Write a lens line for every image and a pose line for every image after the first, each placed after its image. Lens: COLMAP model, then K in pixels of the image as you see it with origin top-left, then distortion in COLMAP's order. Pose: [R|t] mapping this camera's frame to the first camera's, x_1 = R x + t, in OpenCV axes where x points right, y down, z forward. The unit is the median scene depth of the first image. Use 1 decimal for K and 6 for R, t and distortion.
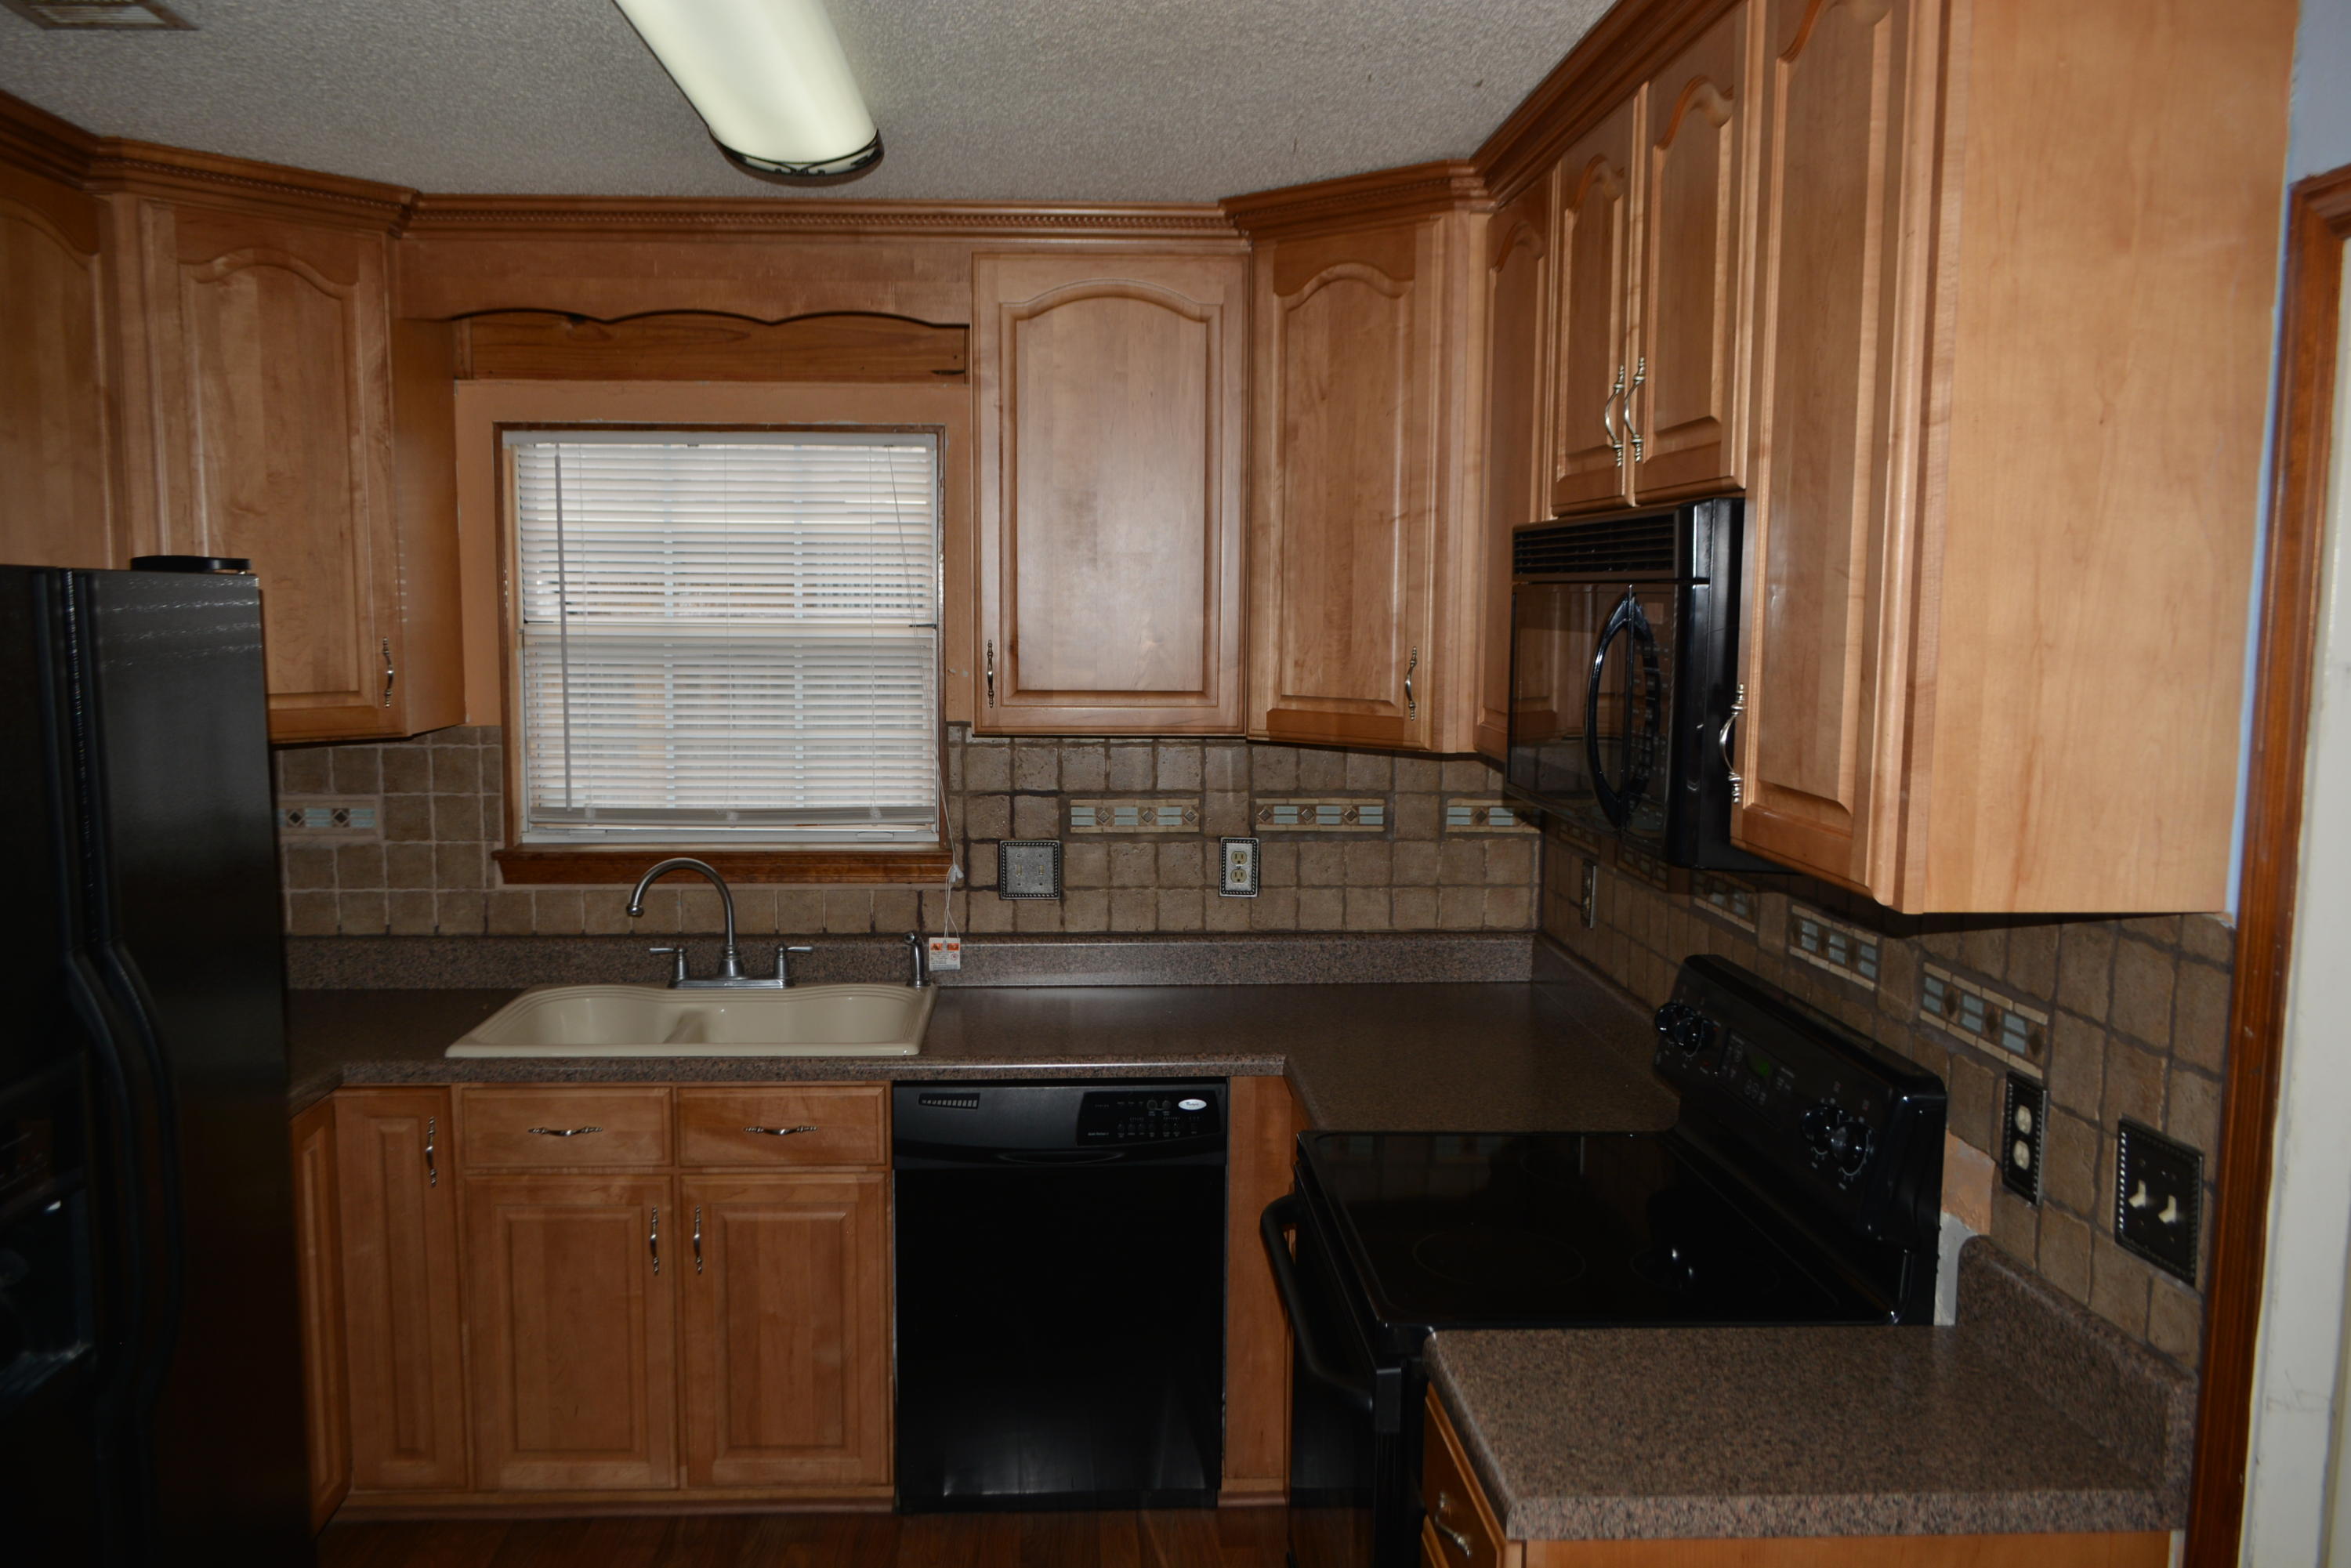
lens RADIAL K [[1835.3, 0, 1160.1], [0, 1835.3, 786.5], [0, 0, 1]] dist [-0.010205, 0.002553]
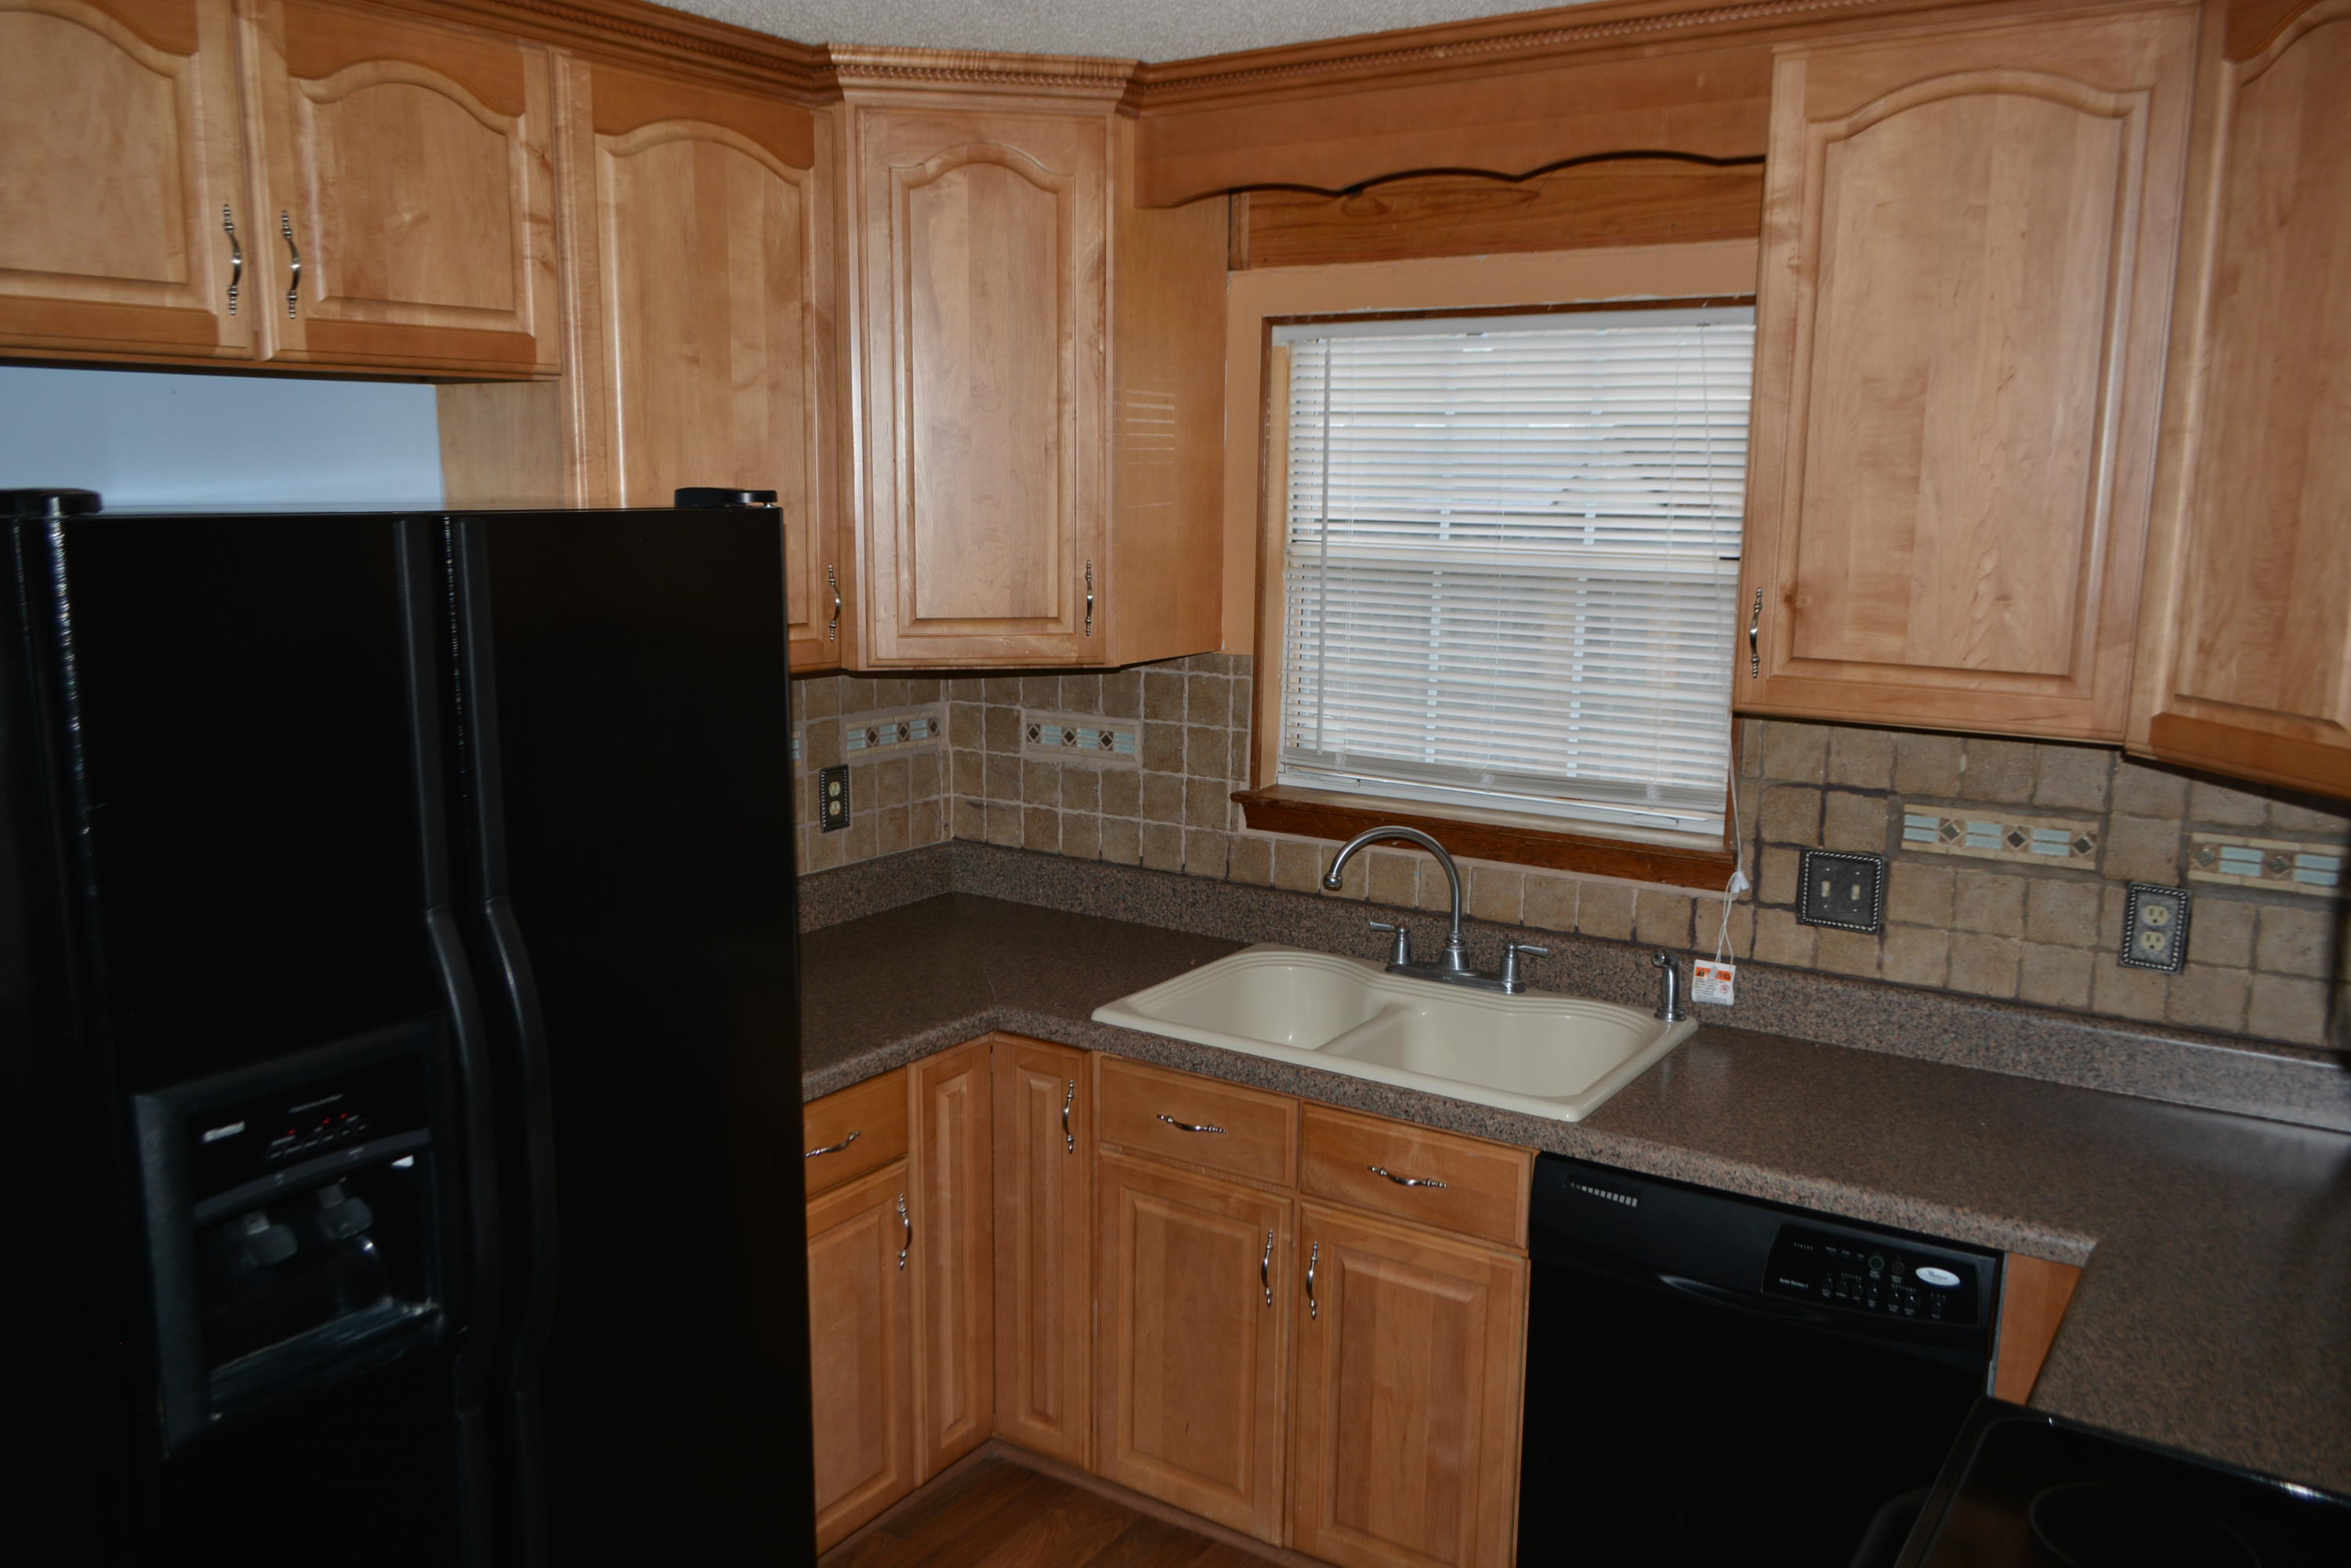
lens RADIAL K [[1835.3, 0, 1183.3], [0, 1835.3, 790.9], [0, 0, 1]] dist [-0.010205, 0.002553]
pose [[0.798399, 0.107585, -0.592440, 0.175865], [-0.065498, 0.993587, 0.092165, -0.053077], [0.598556, -0.034781, 0.800325, 0.274037]]
